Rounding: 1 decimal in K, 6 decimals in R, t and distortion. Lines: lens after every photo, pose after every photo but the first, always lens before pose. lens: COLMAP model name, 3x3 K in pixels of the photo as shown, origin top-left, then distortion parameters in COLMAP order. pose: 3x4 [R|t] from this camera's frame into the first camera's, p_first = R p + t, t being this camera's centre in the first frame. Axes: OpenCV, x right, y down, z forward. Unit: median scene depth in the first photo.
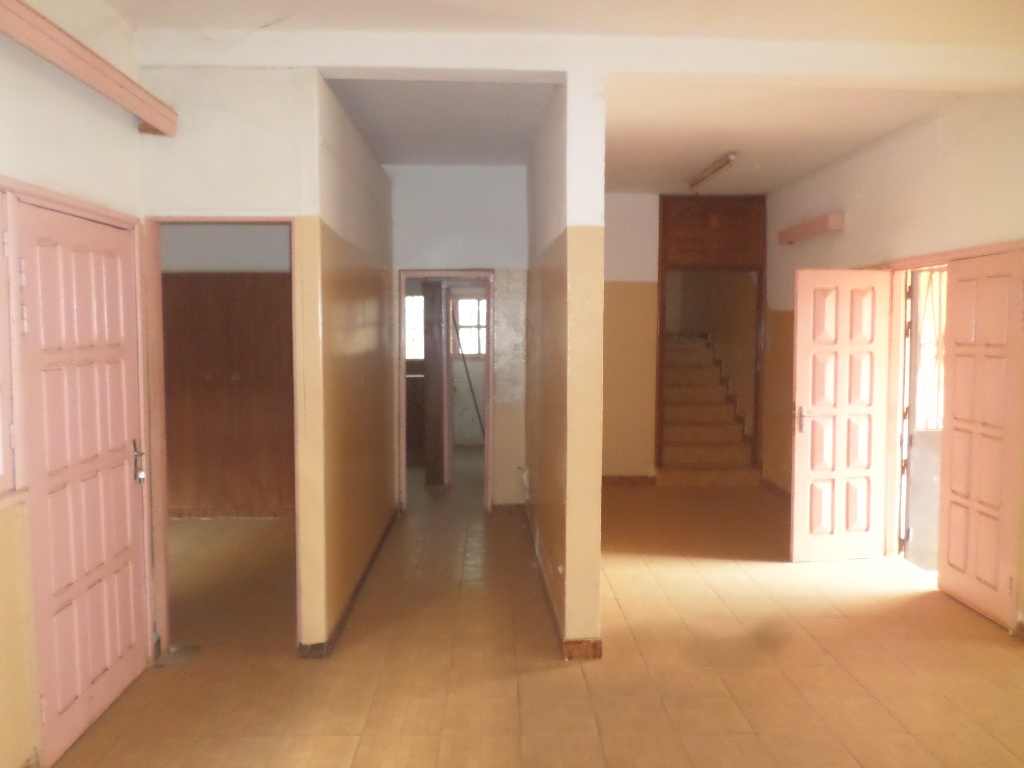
lens RADIAL K [[783.1, 0, 499.2], [0, 783.1, 368.8], [0, 0, 1]] dist [-0.033811, 0.010816]
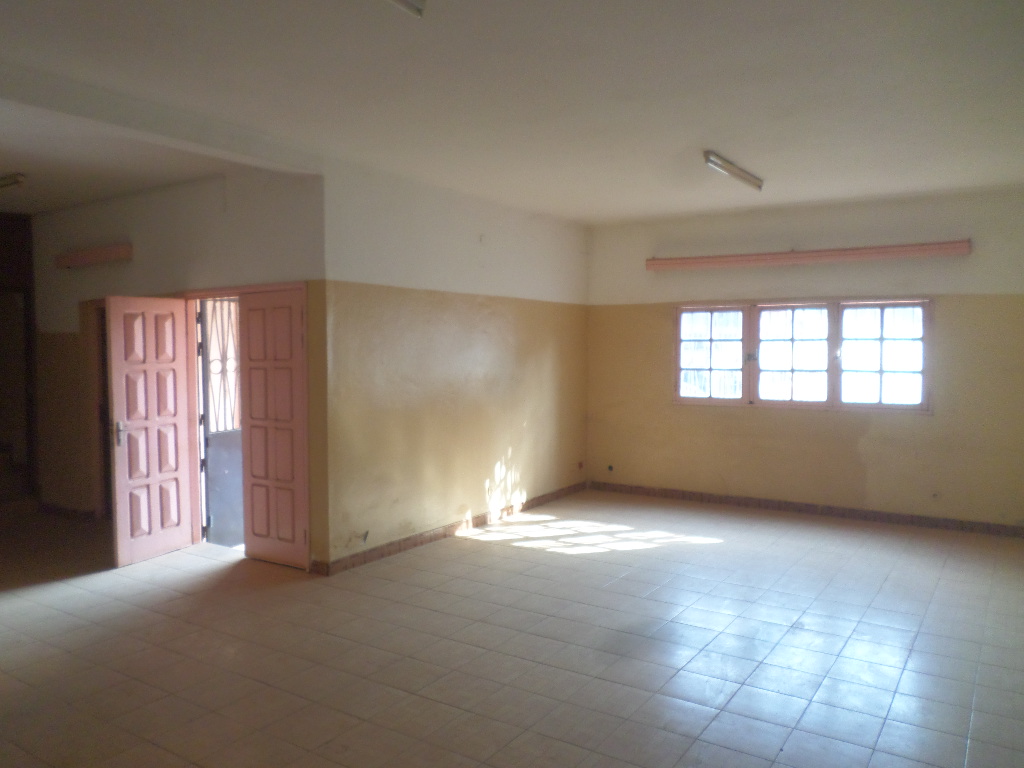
lens RADIAL K [[783.1, 0, 511.5], [0, 783.1, 383.4], [0, 0, 1]] dist [-0.033811, 0.010816]
pose [[0.557253, -0.053315, 0.828629, -0.199858], [0.059922, 0.997917, 0.023909, 0.001666], [-0.828177, 0.036330, 0.559287, -0.059762]]
